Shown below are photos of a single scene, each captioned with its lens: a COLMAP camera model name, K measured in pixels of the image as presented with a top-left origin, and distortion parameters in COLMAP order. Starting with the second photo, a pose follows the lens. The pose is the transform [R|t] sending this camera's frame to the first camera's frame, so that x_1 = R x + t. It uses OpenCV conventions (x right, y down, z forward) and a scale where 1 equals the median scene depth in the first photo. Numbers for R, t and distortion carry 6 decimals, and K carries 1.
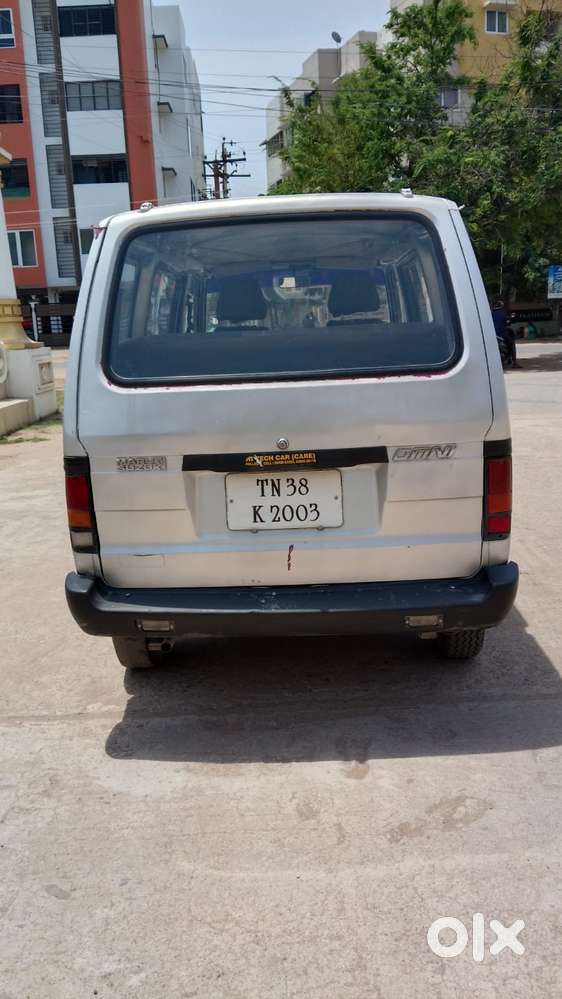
lens RADIAL K [[841.8, 0, 287.9], [0, 841.8, 502.3], [0, 0, 1]] dist [0.089722, -0.174044]
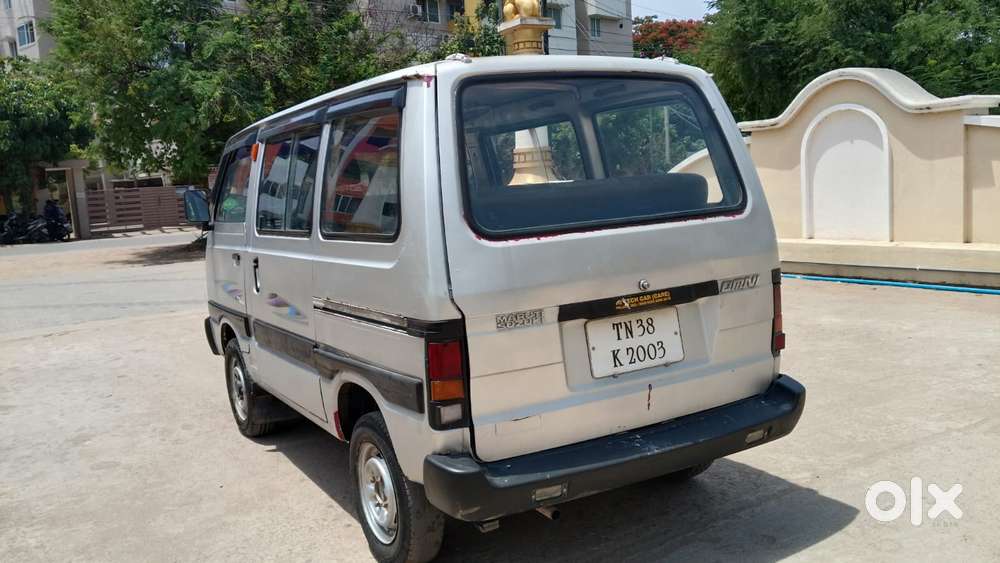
lens RADIAL K [[842.7, 0, 503.0], [0, 842.7, 278.3], [0, 0, 1]] dist [0.089722, -0.174044]
pose [[0.844112, -0.074423, 0.530977, -0.632634], [0.140012, 0.986554, -0.084304, -0.013283], [-0.517564, 0.145505, 0.843182, 0.198045]]
